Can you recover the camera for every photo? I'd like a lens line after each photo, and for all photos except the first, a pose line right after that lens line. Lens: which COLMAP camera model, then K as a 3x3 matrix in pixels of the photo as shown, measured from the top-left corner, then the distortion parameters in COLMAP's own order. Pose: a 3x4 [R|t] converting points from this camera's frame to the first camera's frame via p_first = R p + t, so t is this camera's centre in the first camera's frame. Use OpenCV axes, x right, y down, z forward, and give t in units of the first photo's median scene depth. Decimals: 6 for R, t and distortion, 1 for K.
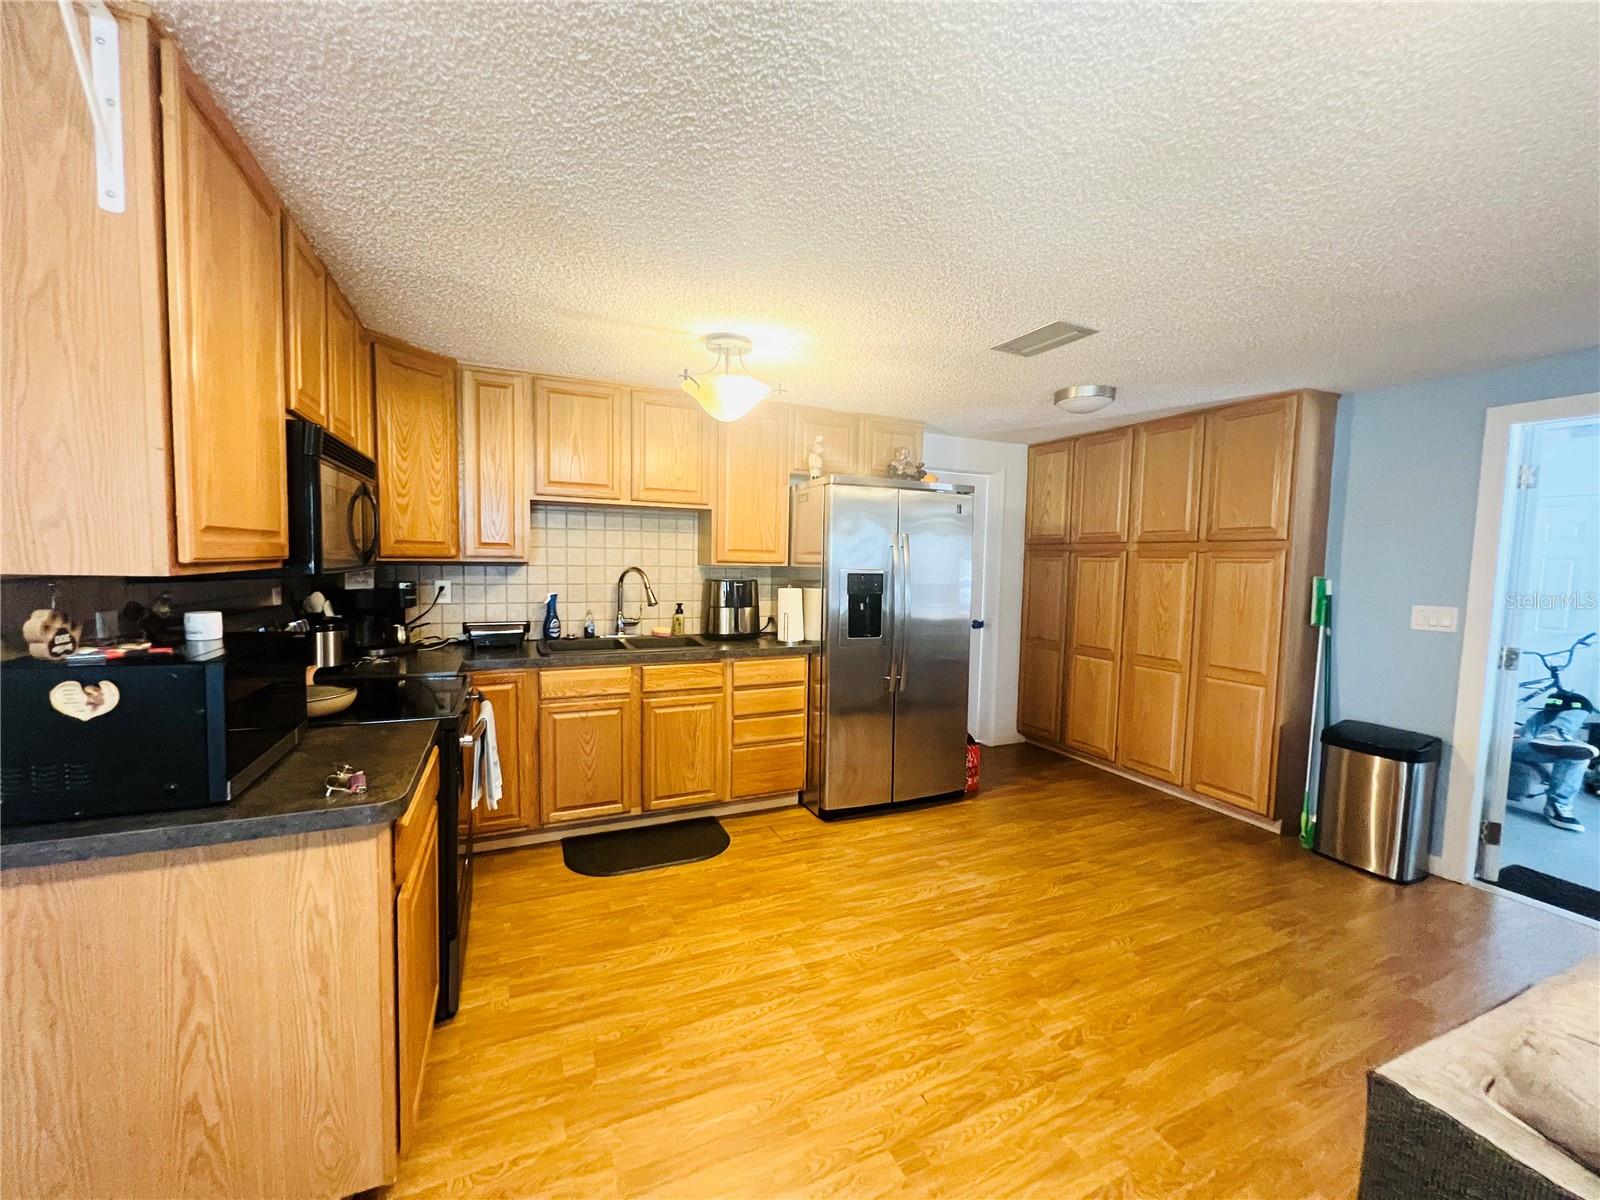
lens RADIAL K [[638.7, 0, 800.8], [0, 638.7, 597.5], [0, 0, 1]] dist [-0.000326, 0.000365]
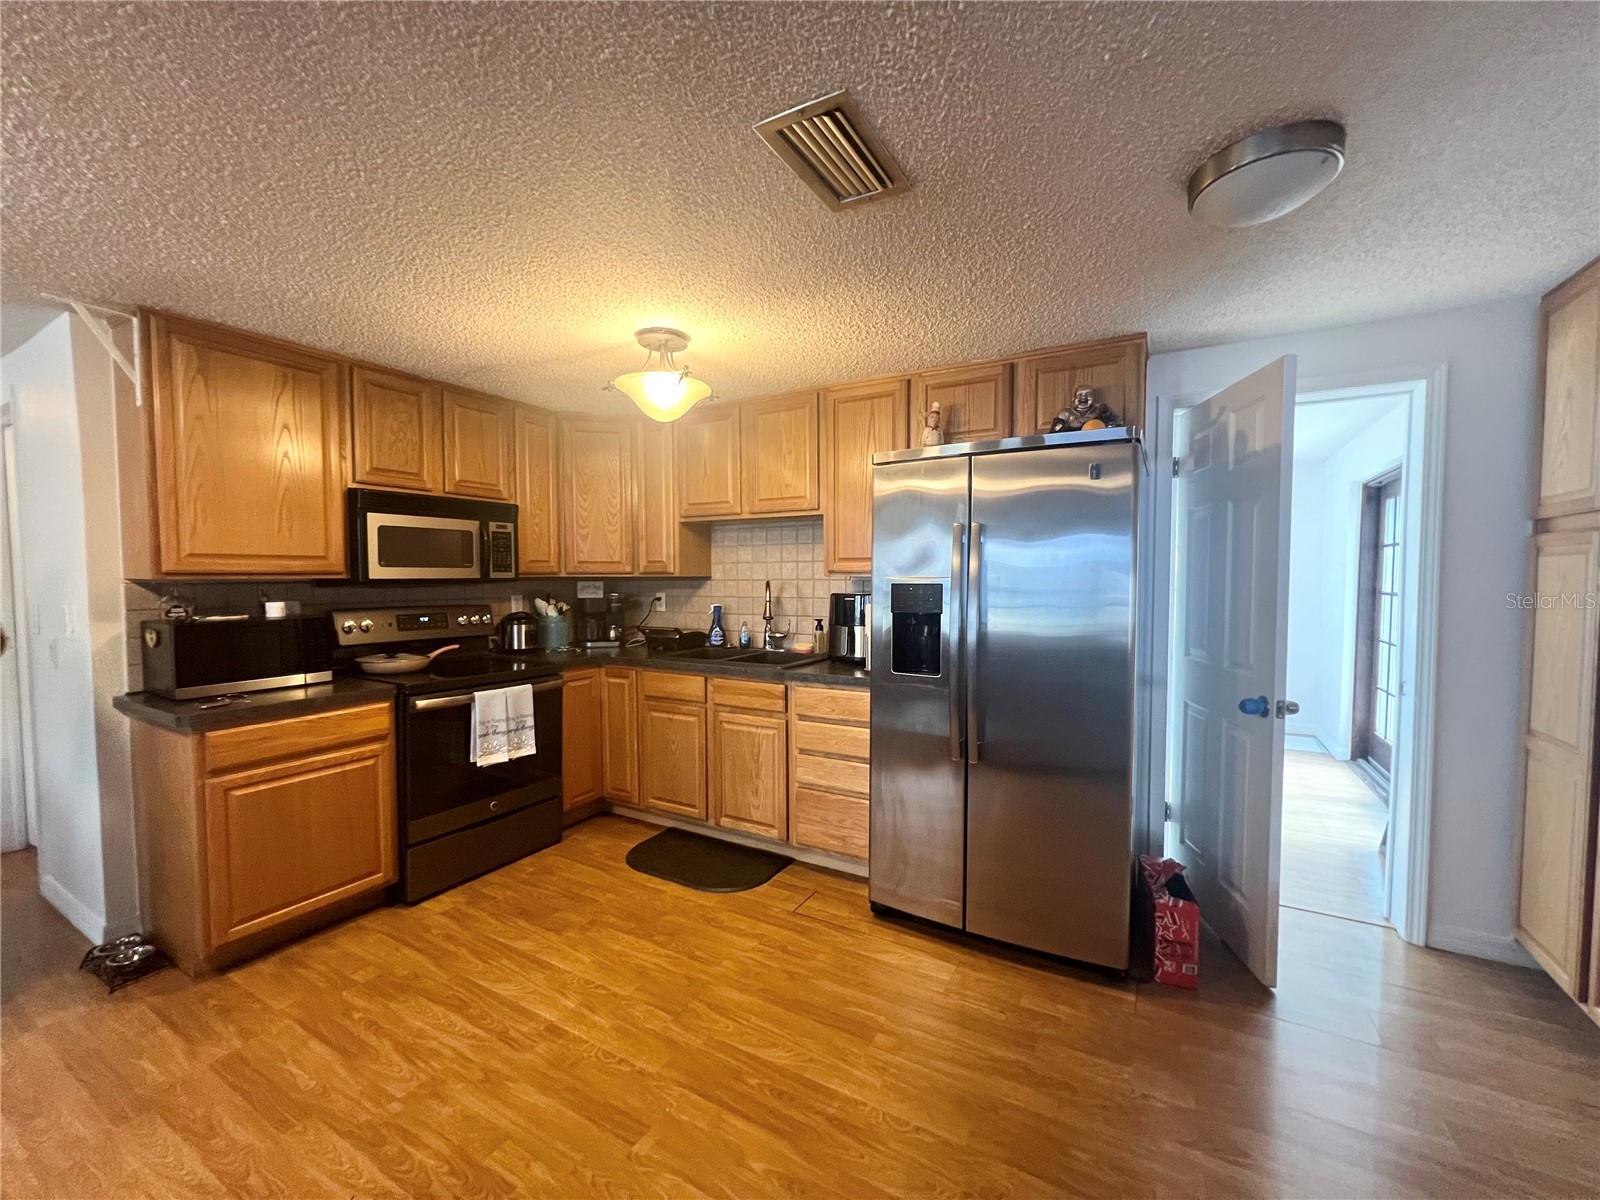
lens RADIAL K [[638.7, 0, 800.8], [0, 638.7, 597.5], [0, 0, 1]] dist [-0.000326, 0.000365]
pose [[0.586237, 0.002773, -0.810135, 0.681033], [-0.034901, 0.999152, -0.021836, 0.000234], [0.809387, 0.041076, 0.585837, 0.553186]]
